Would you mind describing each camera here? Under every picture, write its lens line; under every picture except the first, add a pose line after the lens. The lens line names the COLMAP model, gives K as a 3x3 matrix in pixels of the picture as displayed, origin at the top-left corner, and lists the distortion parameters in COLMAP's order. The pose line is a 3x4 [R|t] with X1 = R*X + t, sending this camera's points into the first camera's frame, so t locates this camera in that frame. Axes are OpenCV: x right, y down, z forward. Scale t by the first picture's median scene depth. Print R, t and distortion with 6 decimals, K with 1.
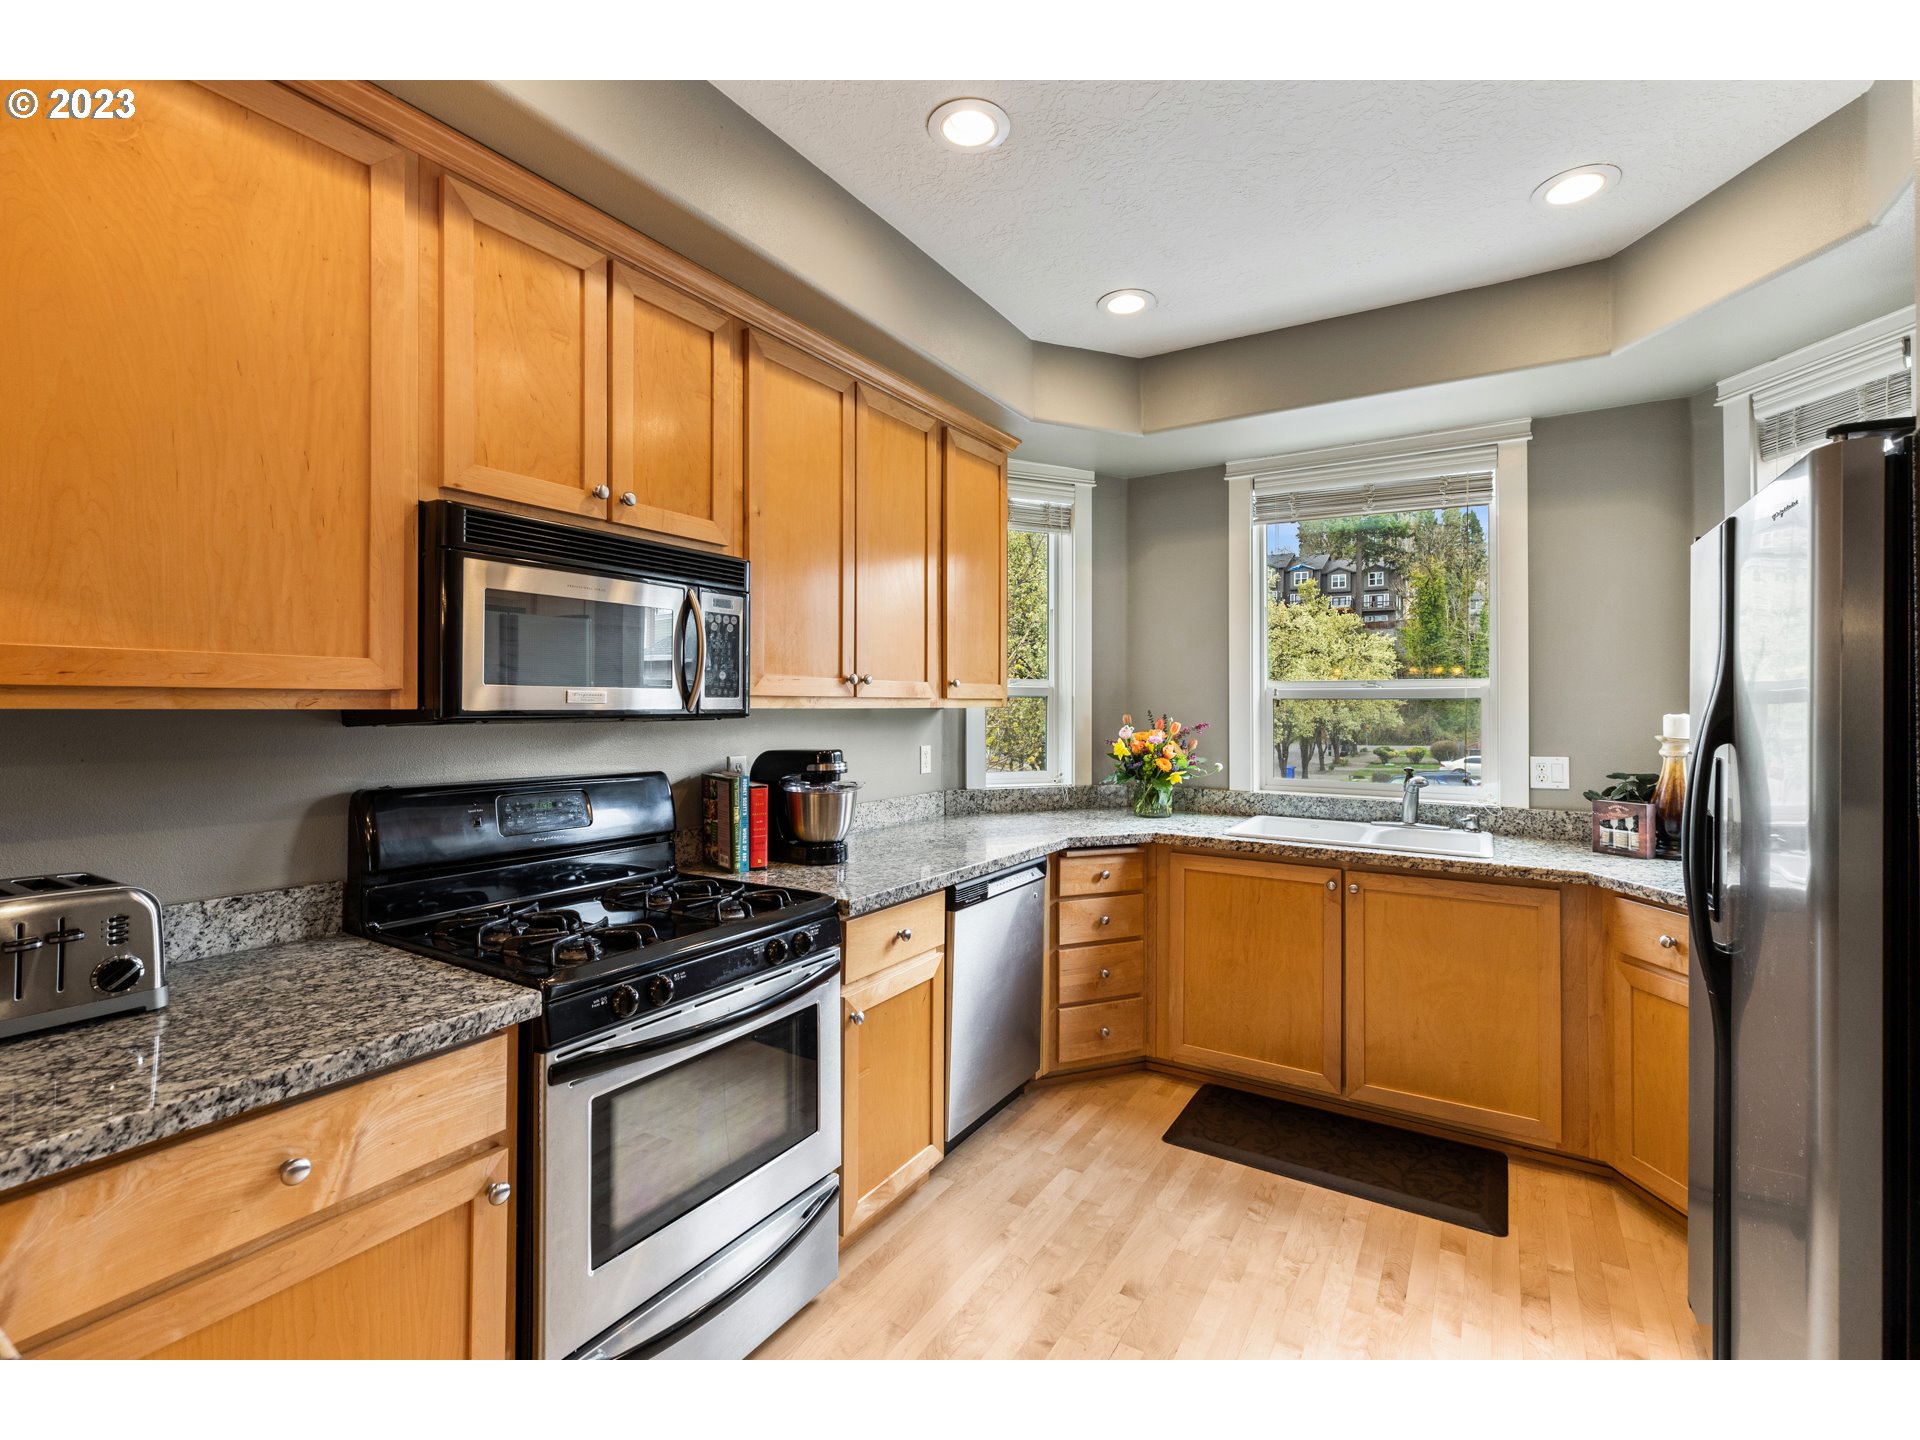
lens RADIAL K [[869.2, 0, 958.9], [0, 869.2, 707.6], [0, 0, 1]] dist [0.004322, -0.000061]
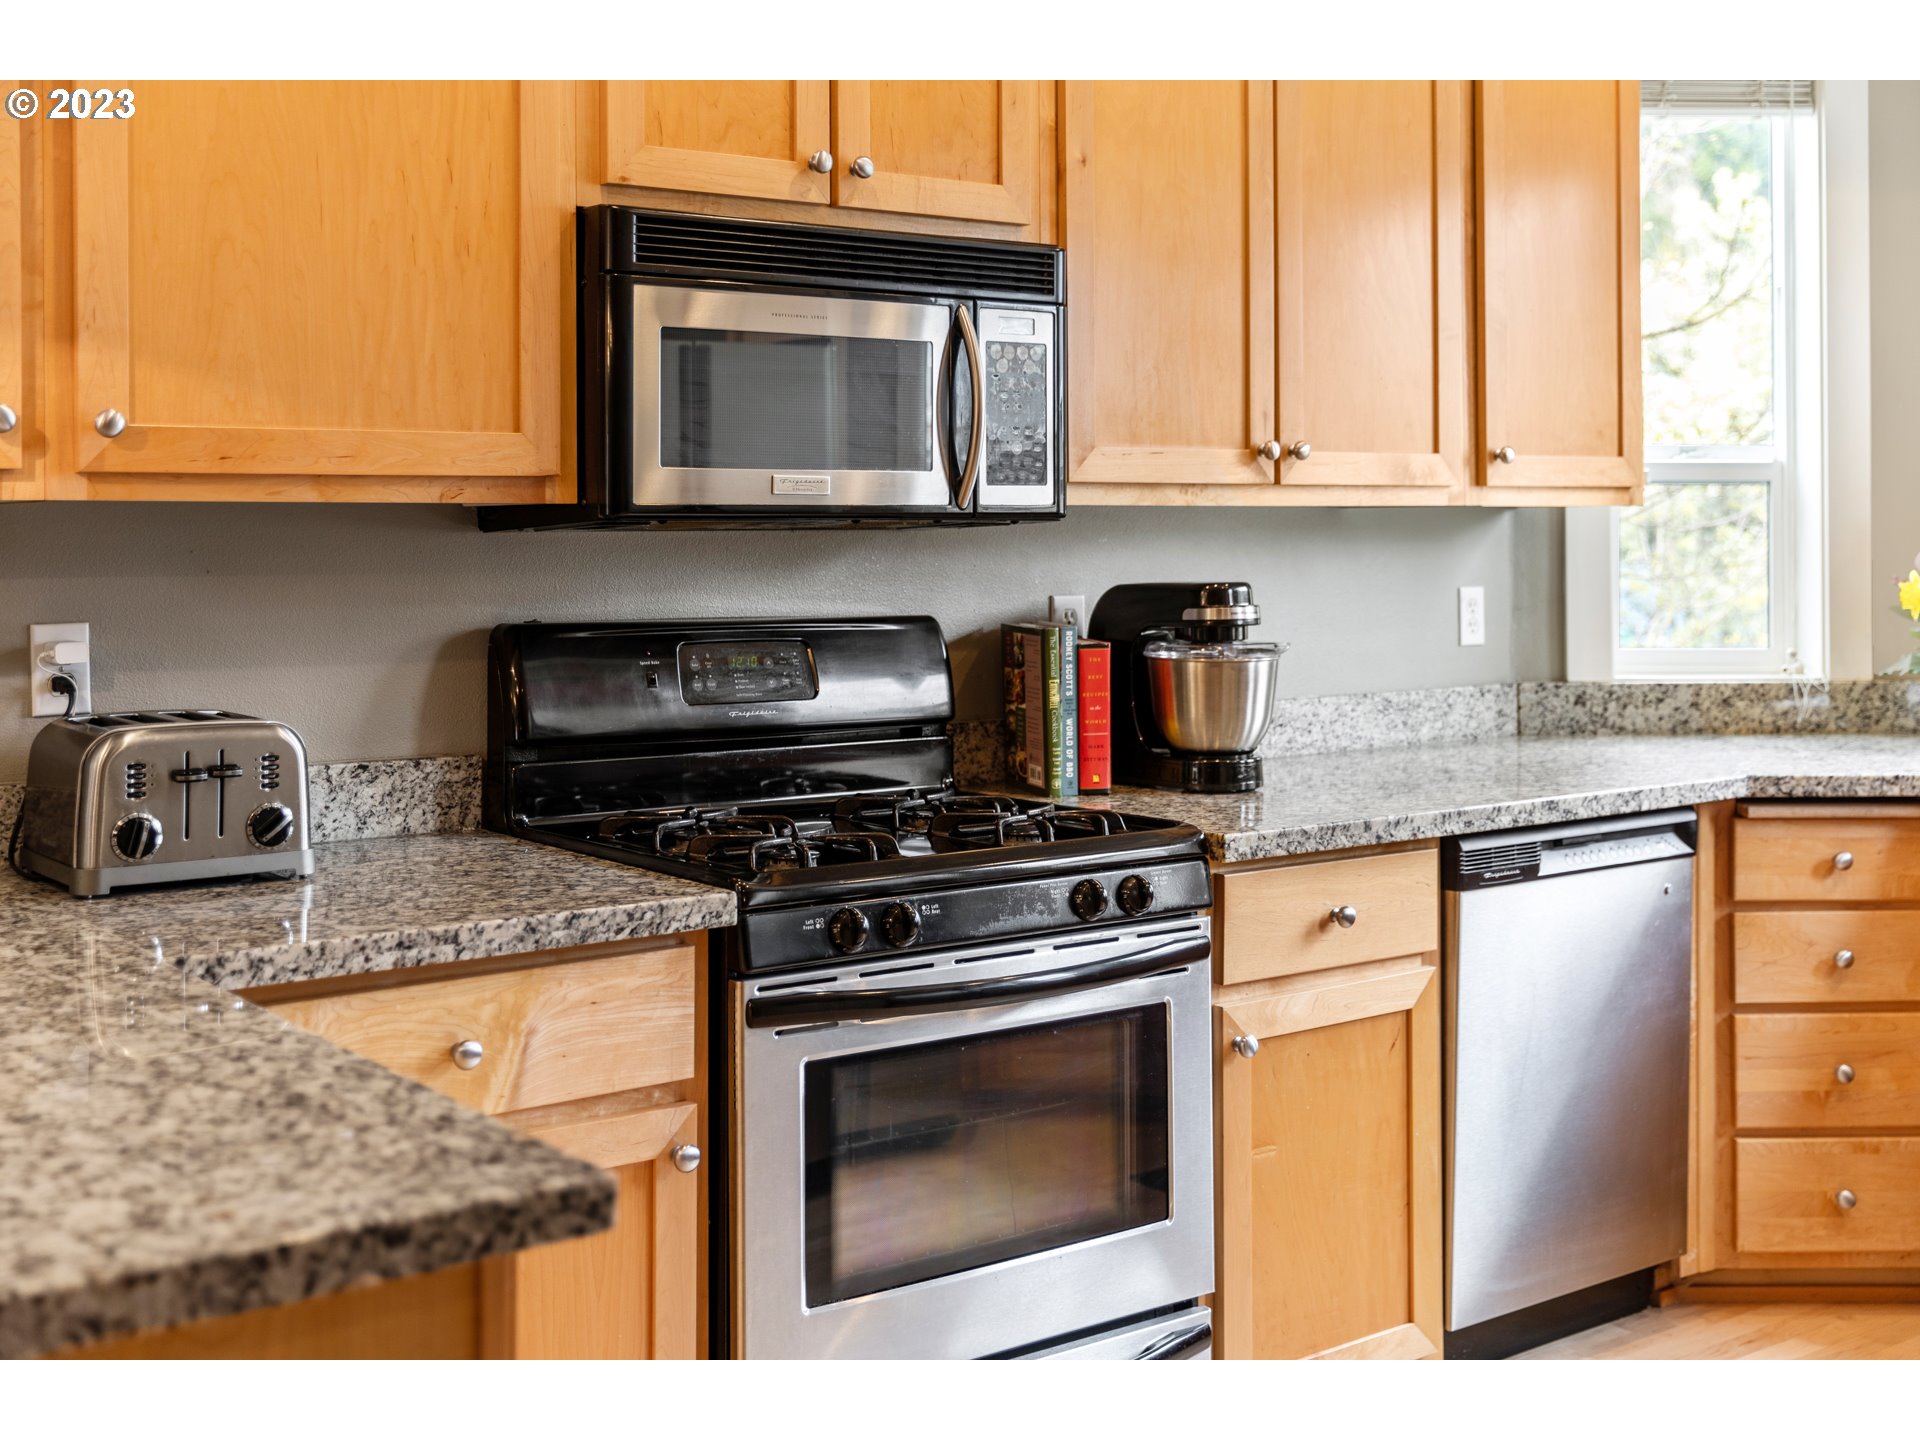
lens RADIAL K [[2275.4, 0, 958.3], [0, 2275.4, 554.1], [0, 0, 1]] dist [0.015147, -0.017197]
pose [[0.934522, -0.003583, -0.355887, 0.207221], [0.006805, 0.999946, 0.007799, 0.019728], [0.355840, -0.009710, 0.934496, -0.394500]]
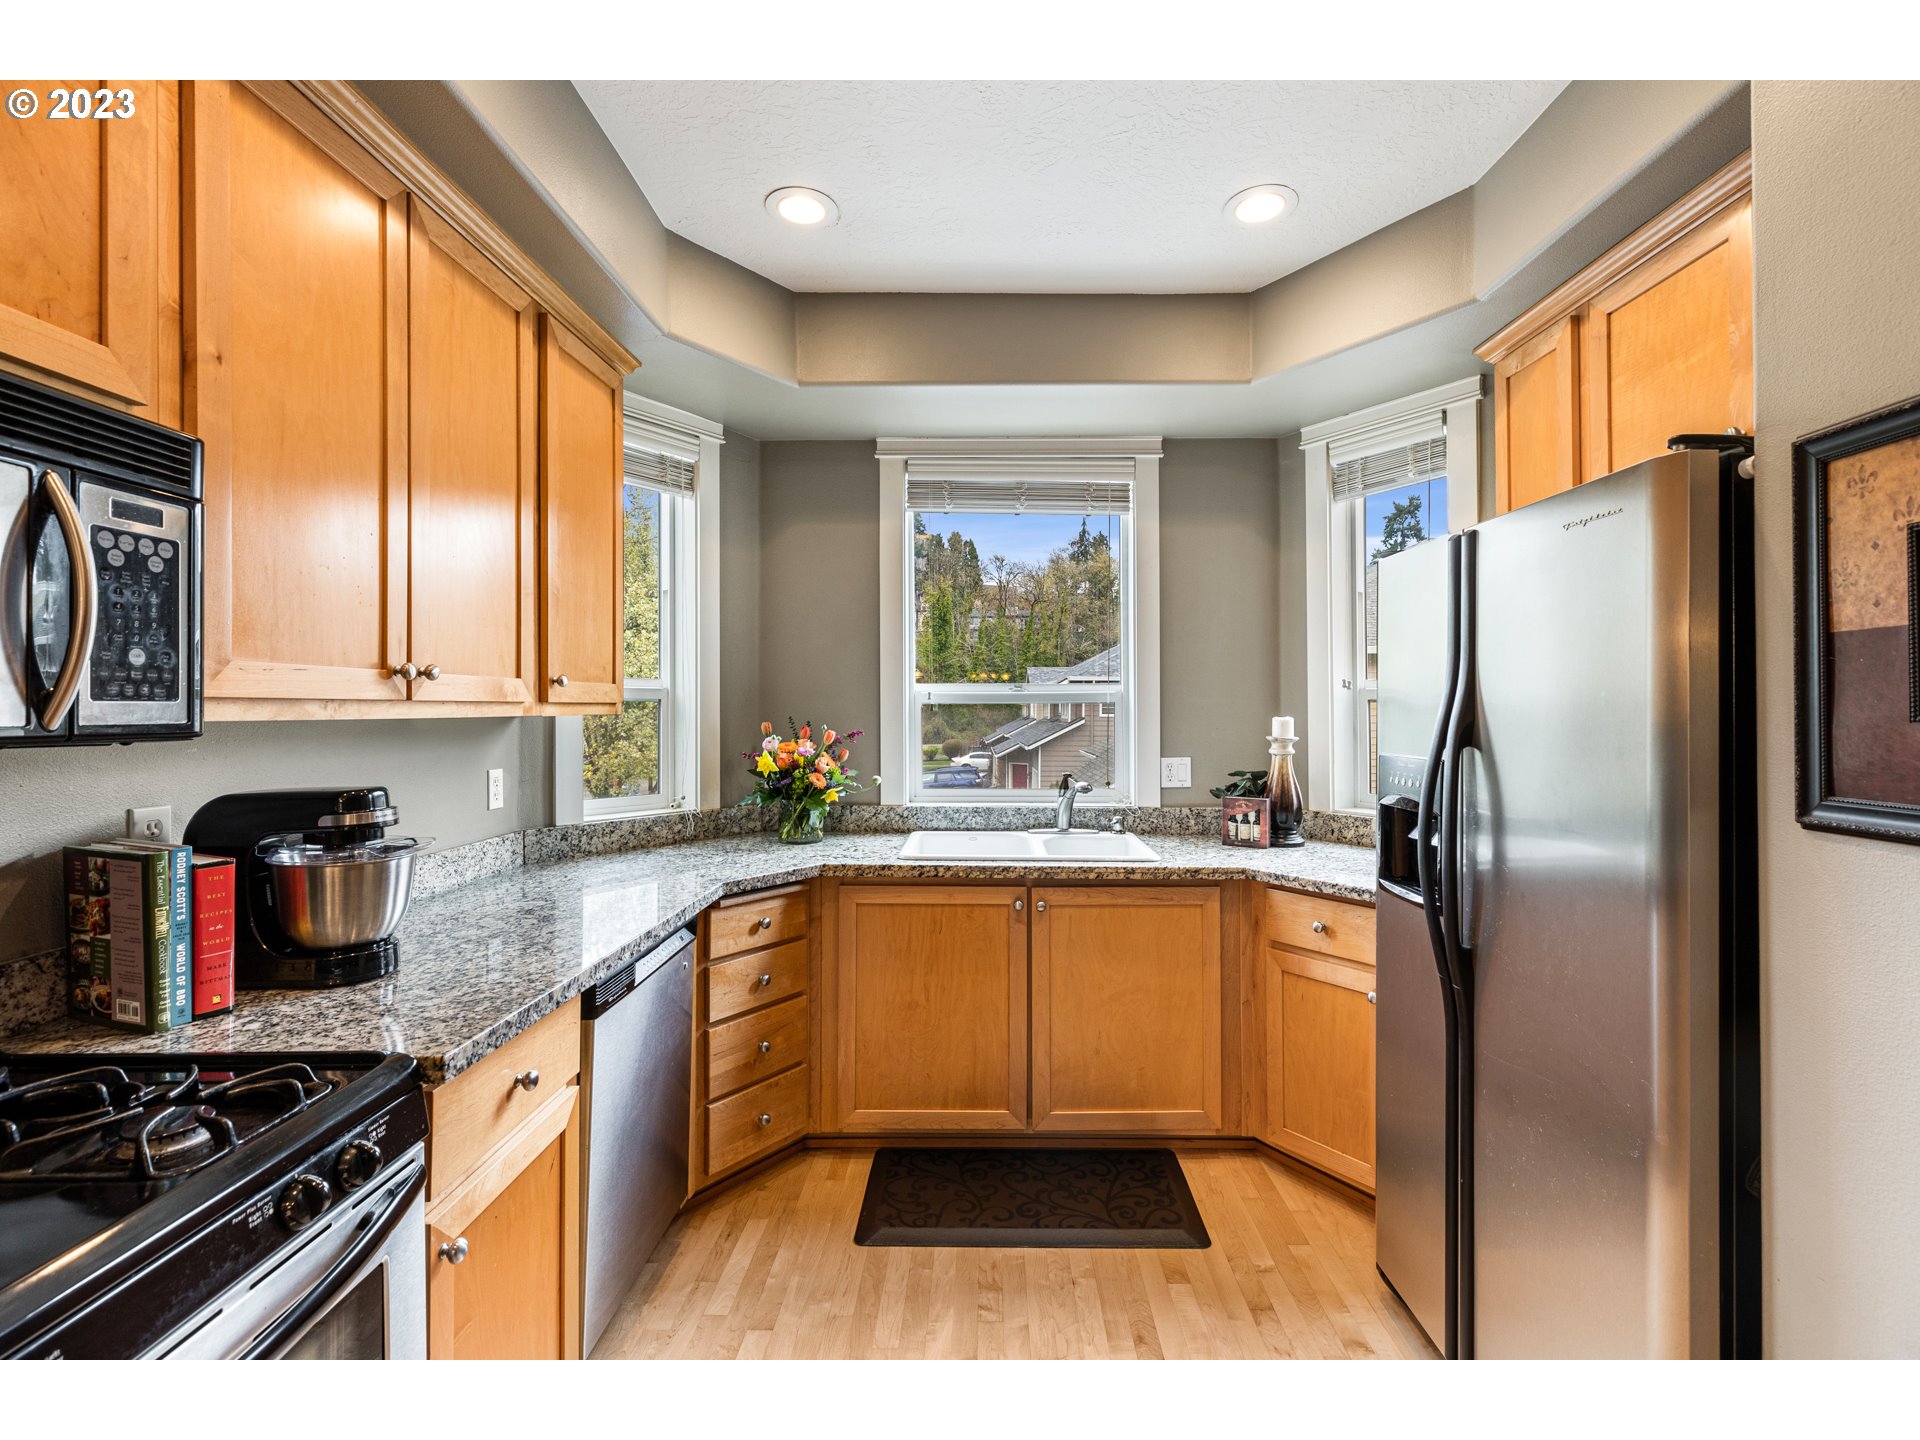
lens RADIAL K [[873.5, 0, 985.3], [0, 873.5, 709.6], [0, 0, 1]] dist [0.002899, -0.000250]
pose [[0.850027, -0.003708, 0.526725, -0.105925], [0.004593, 0.999989, -0.000372, -0.003622], [-0.526718, 0.002735, 0.850035, 0.271523]]
